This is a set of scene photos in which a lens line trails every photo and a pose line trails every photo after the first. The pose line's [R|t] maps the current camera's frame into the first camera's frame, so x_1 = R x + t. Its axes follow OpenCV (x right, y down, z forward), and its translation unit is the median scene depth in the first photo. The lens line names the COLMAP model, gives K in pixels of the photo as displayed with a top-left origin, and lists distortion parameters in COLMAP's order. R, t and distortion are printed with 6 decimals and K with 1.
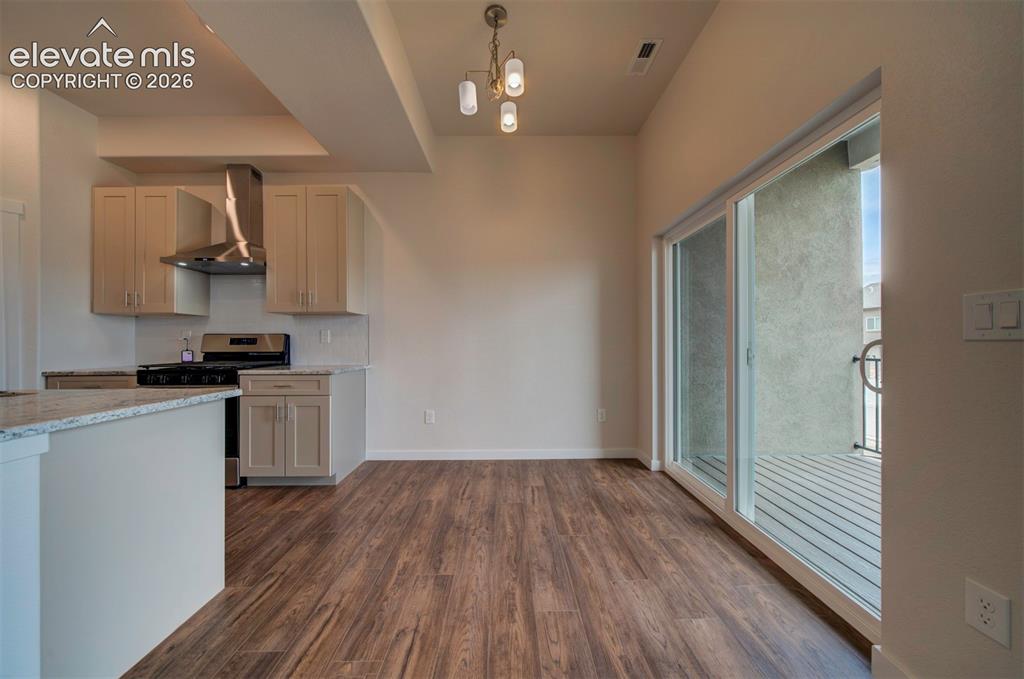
lens RADIAL K [[353.9, 0, 512.2], [0, 353.9, 339.8], [0, 0, 1]] dist [-0.001492, -0.001086]
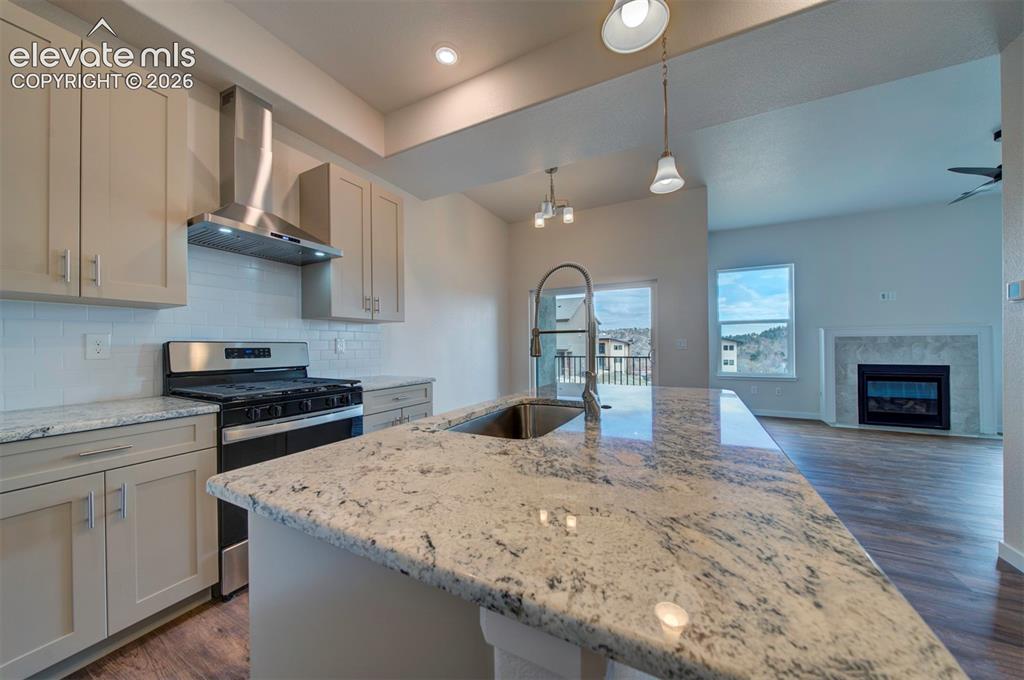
lens RADIAL K [[353.9, 0, 515.5], [0, 353.9, 343.9], [0, 0, 1]] dist [-0.001492, -0.001086]
pose [[0.451492, 0.006957, 0.892248, -1.205337], [0.001310, 0.999963, -0.008459, -0.007483], [-0.892274, 0.004988, 0.451467, 0.256867]]
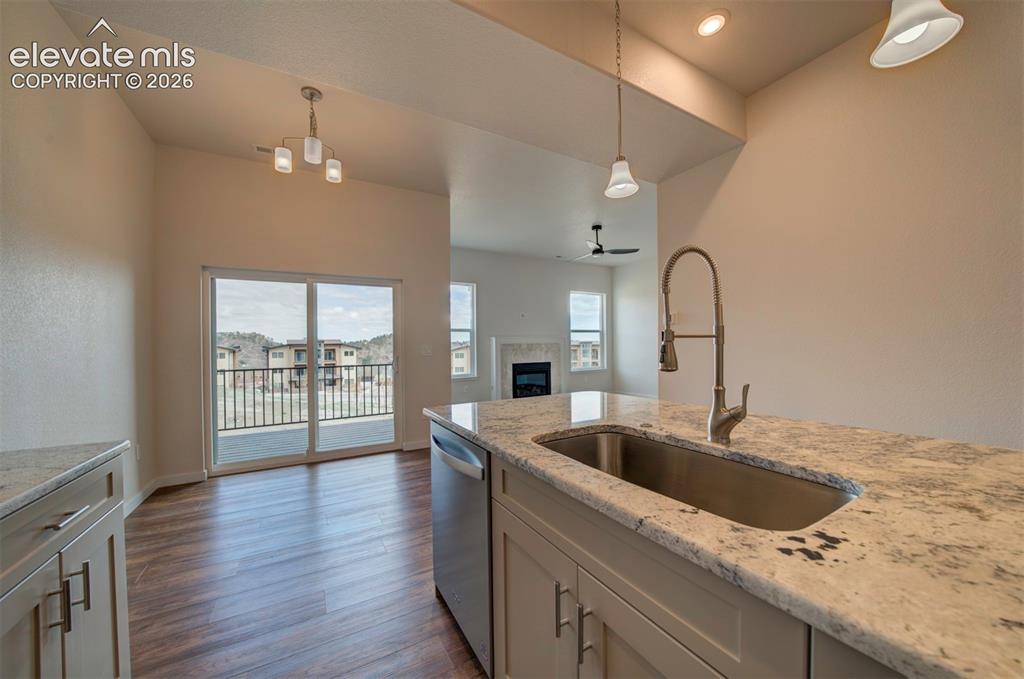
lens RADIAL K [[353.9, 0, 524.1], [0, 353.9, 338.5], [0, 0, 1]] dist [-0.001492, -0.001086]
pose [[-0.520473, 0.035450, 0.853142, -0.989366], [0.018792, 0.999371, -0.030061, -0.016932], [-0.853671, 0.000387, -0.520812, 0.726231]]
